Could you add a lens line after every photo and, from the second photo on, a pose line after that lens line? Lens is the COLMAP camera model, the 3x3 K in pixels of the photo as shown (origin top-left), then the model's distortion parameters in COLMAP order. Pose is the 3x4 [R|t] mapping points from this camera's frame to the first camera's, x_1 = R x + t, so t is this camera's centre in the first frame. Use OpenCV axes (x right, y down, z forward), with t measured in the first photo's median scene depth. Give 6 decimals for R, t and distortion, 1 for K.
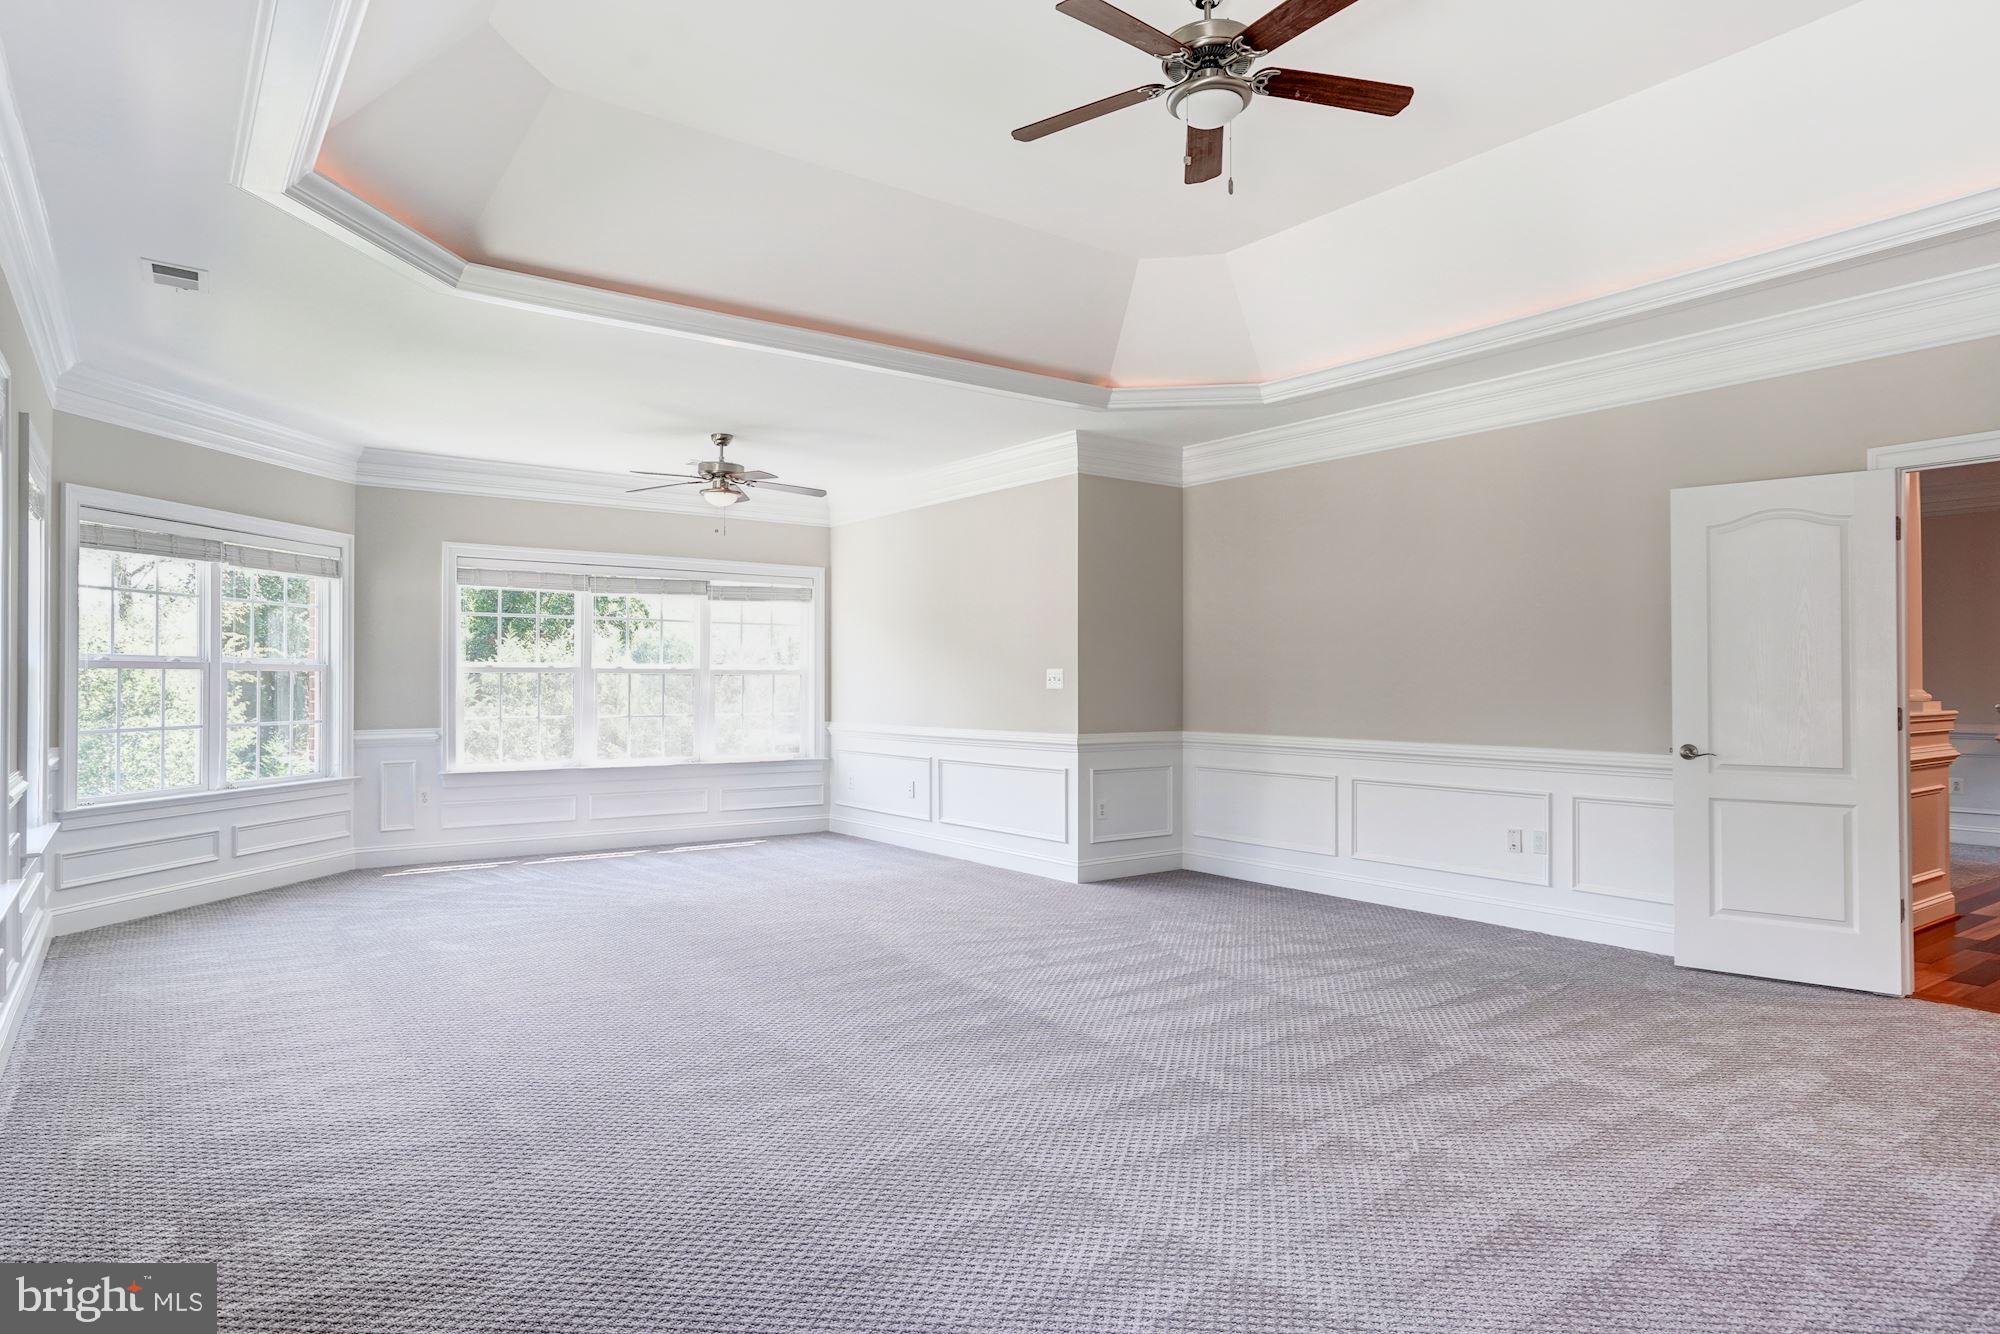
lens RADIAL K [[1170.9, 0, 1001.5], [0, 1170.9, 679.3], [0, 0, 1]] dist [-0.003448, -0.000020]
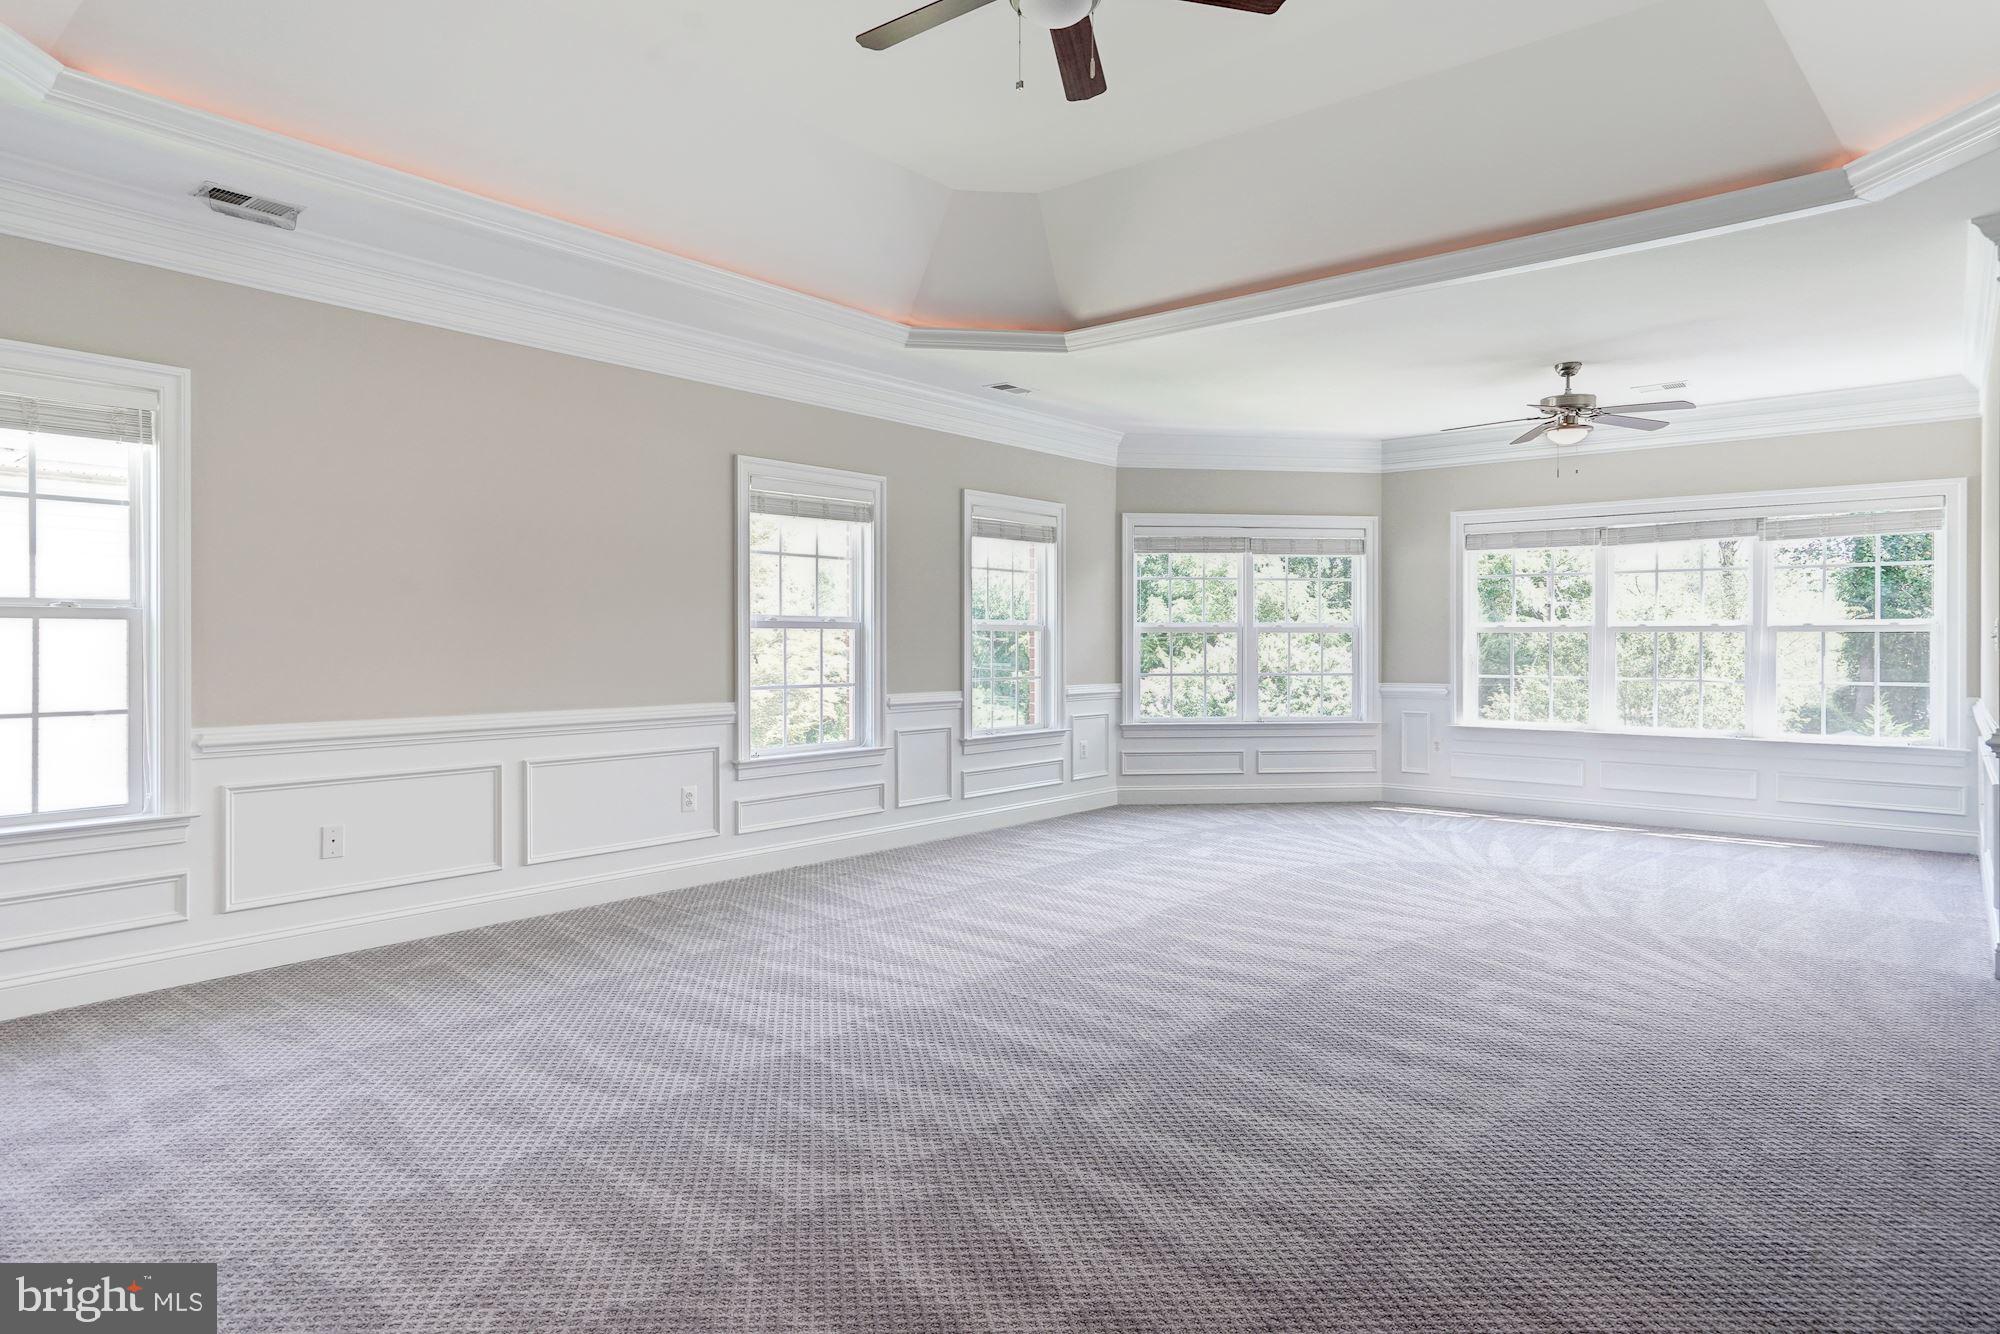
lens RADIAL K [[1170.9, 0, 1006.3], [0, 1170.9, 656.2], [0, 0, 1]] dist [-0.003448, -0.000020]
pose [[0.256292, 0.011828, -0.966527, 0.486649], [0.002649, 0.999913, 0.012939, 0.000781], [0.966596, -0.005876, 0.256239, 0.337096]]
